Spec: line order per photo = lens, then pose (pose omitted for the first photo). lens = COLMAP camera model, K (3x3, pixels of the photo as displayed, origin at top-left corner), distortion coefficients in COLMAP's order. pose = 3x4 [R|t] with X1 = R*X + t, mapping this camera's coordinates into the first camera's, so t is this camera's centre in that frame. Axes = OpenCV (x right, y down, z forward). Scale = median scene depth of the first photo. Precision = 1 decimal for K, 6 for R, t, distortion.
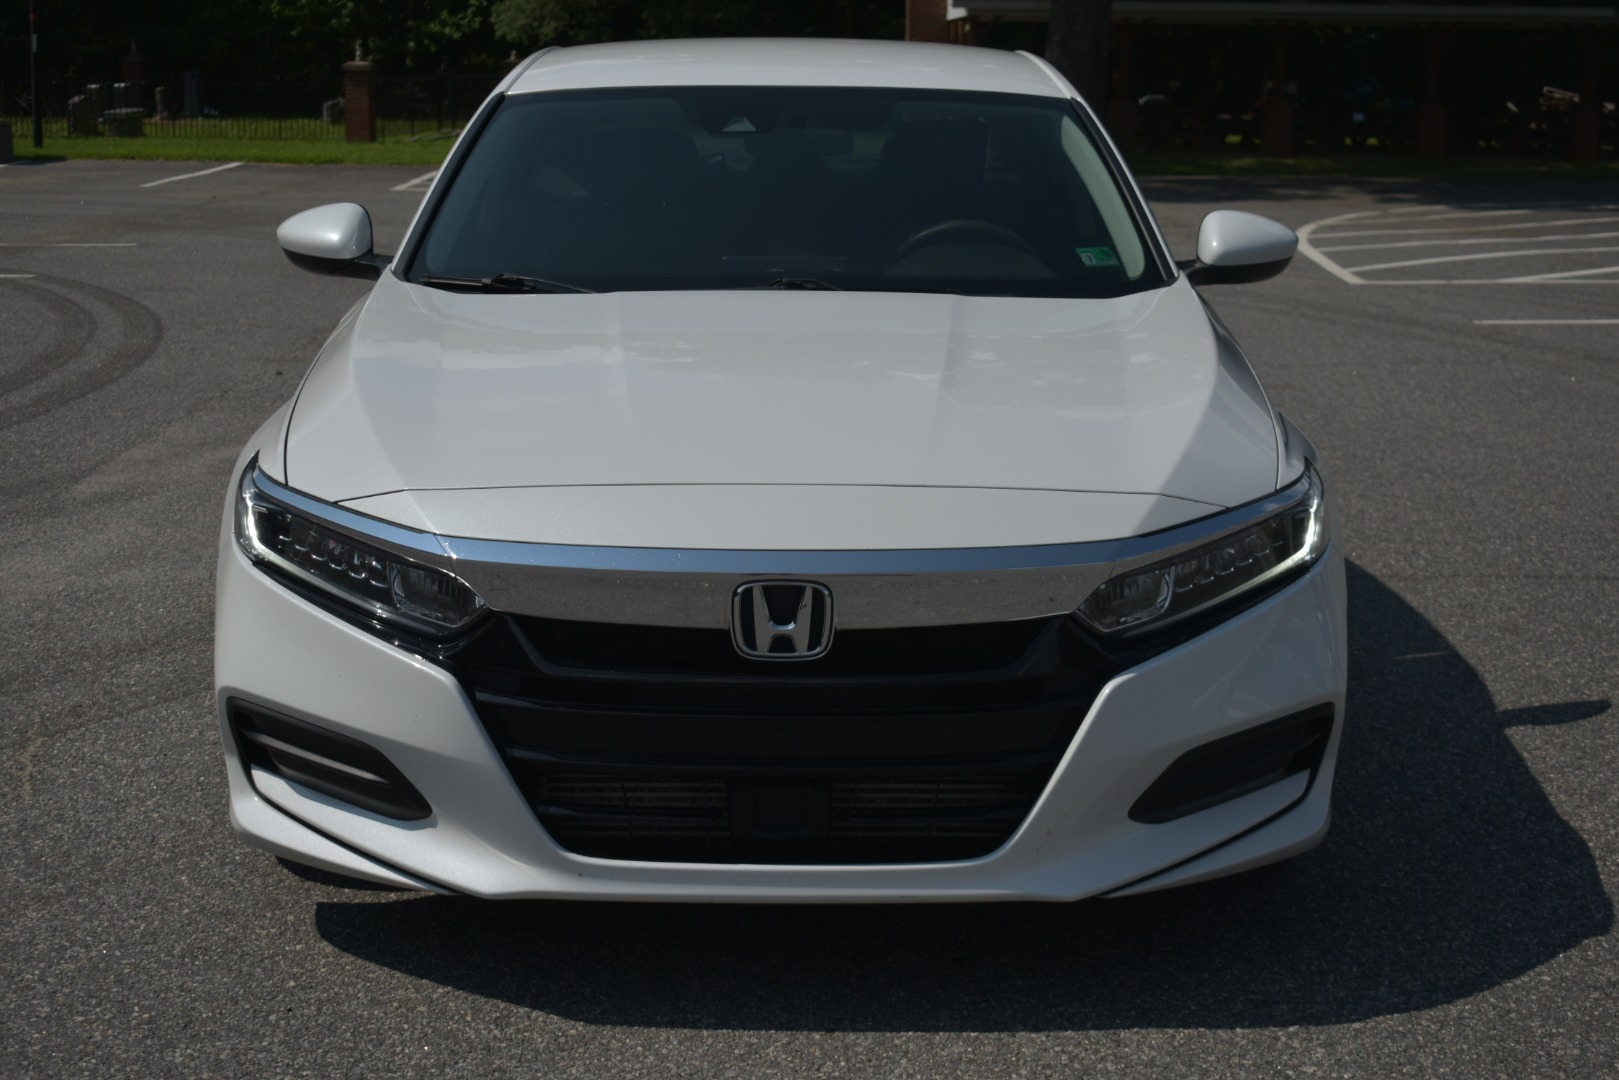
lens RADIAL K [[2432.3, 0, 806.0], [0, 2432.3, 535.5], [0, 0, 1]] dist [-0.011739, 0.000000]
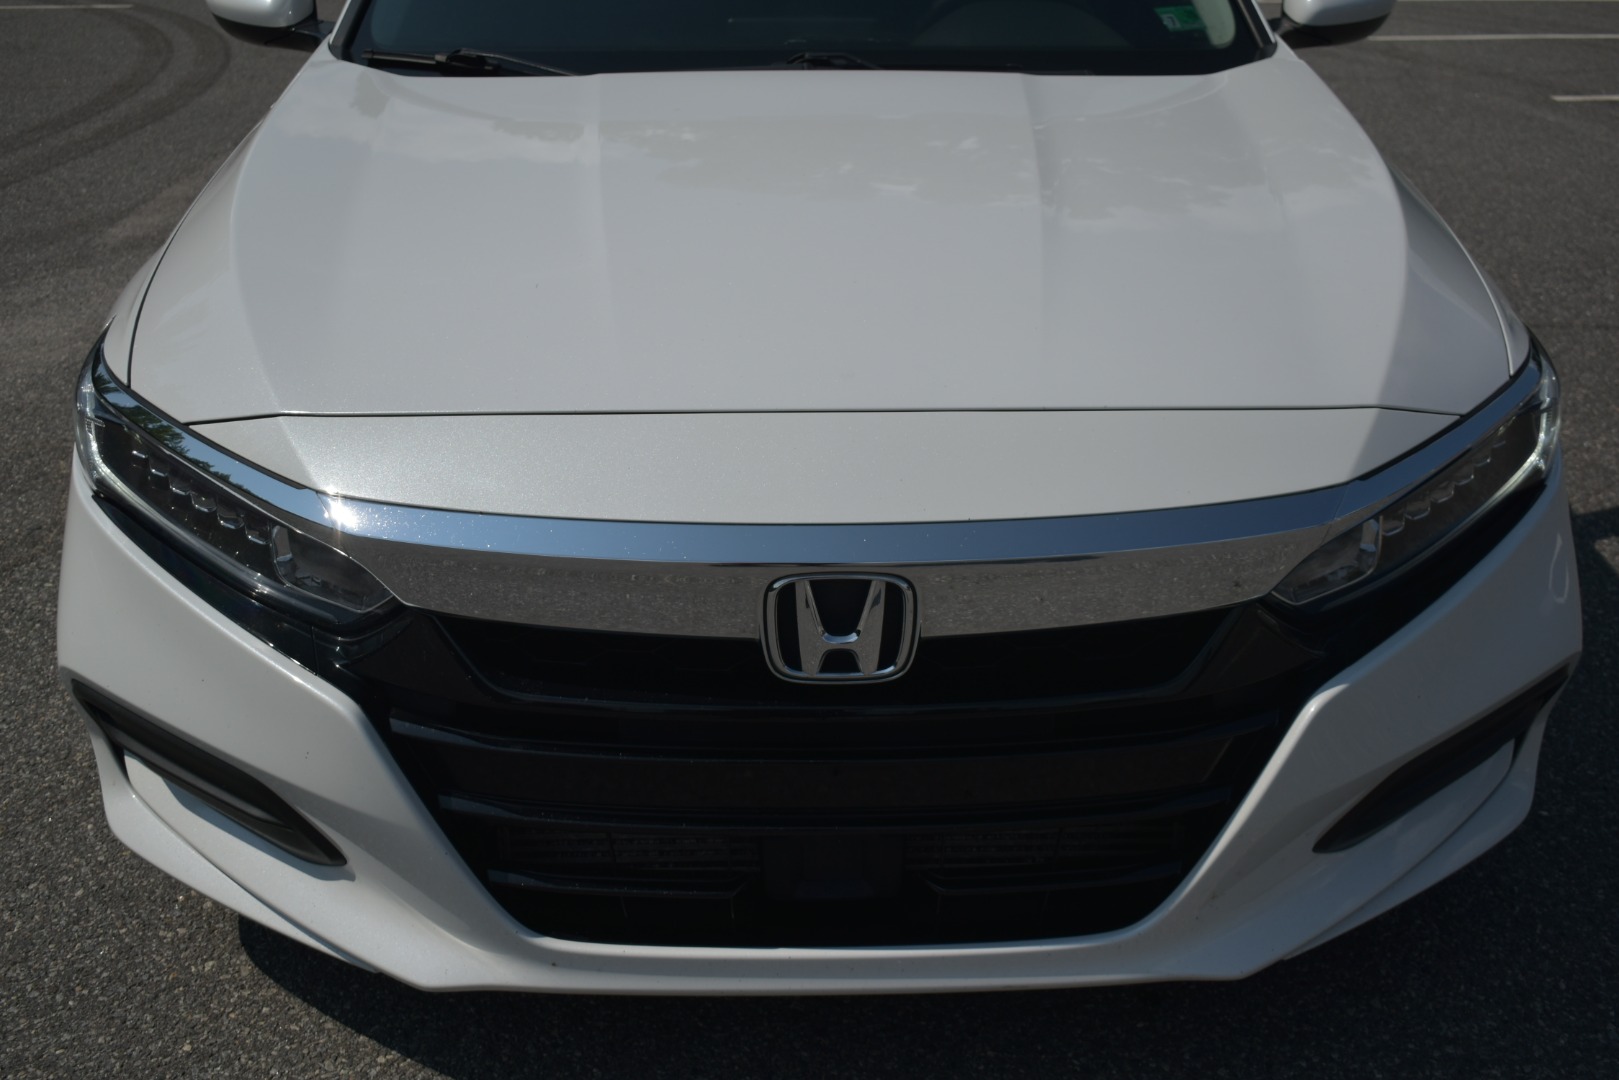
lens RADIAL K [[1782.5, 0, 810.0], [0, 1782.5, 546.3], [0, 0, 1]] dist [-0.011923, 0.000000]
pose [[0.999836, -0.013023, 0.012599, -0.017579], [0.010298, 0.980489, 0.196306, -0.061472], [-0.014910, -0.196144, 0.980462, 0.389317]]
